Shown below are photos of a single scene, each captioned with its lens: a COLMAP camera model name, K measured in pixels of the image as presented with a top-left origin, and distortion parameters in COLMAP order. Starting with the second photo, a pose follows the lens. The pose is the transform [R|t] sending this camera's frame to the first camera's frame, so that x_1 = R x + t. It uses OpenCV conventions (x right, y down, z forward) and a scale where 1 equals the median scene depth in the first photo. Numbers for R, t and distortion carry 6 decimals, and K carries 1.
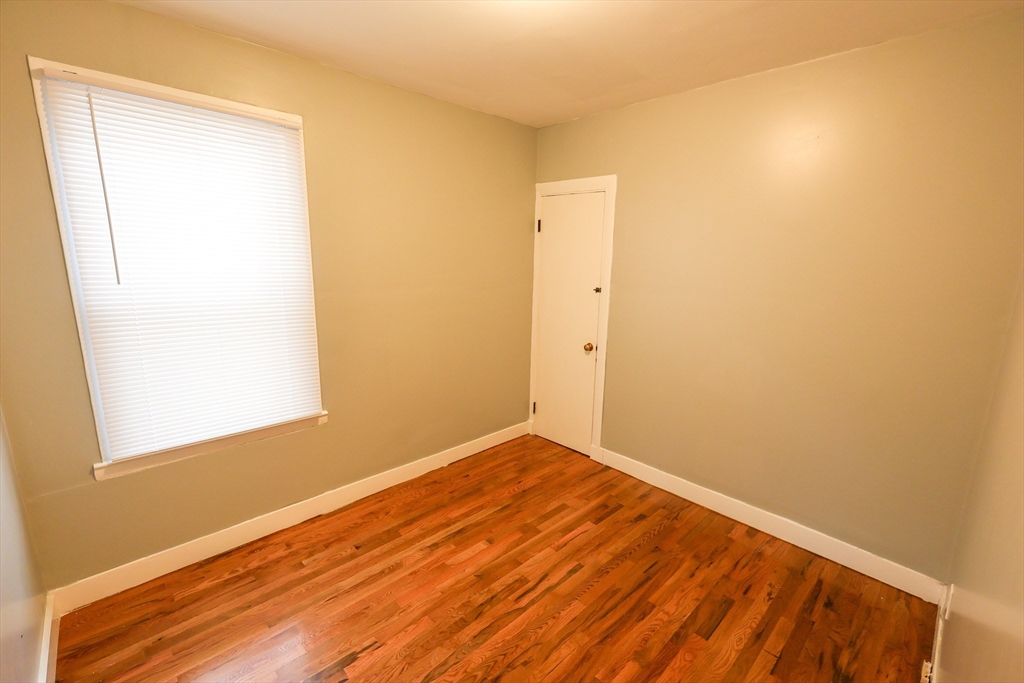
lens RADIAL K [[443.8, 0, 512.9], [0, 443.8, 343.4], [0, 0, 1]] dist [-0.001618, -0.000437]
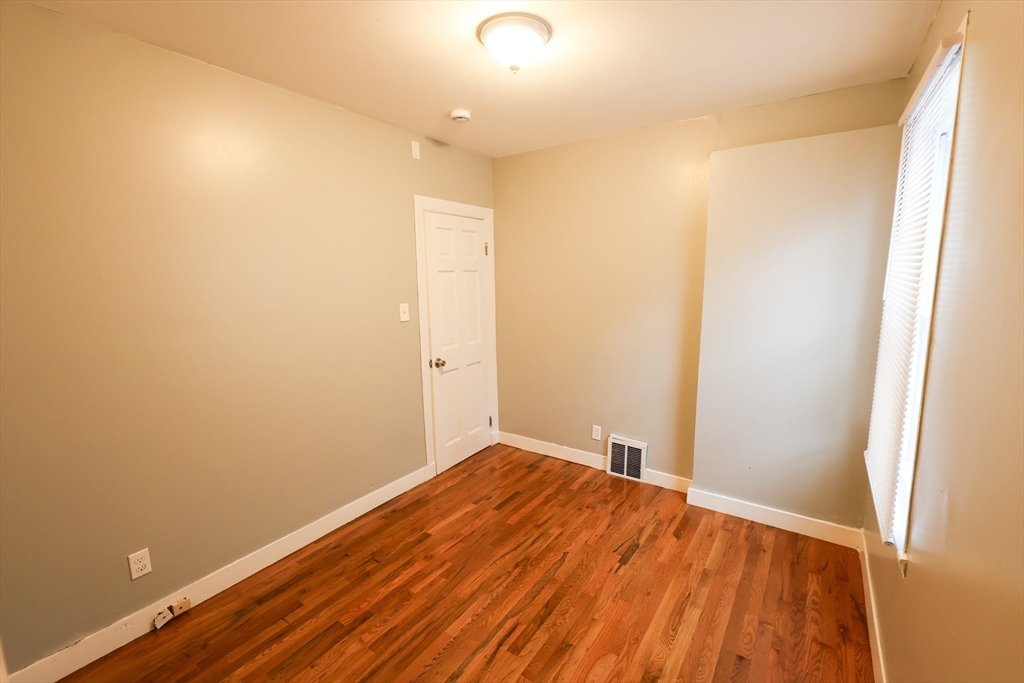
lens RADIAL K [[443.8, 0, 513.3], [0, 443.8, 340.5], [0, 0, 1]] dist [-0.001618, -0.000437]
pose [[-0.980618, 0.028400, -0.193862, 0.185082], [-0.039064, 0.941236, 0.335482, -0.330516], [0.191998, 0.336553, -0.921884, 1.679284]]
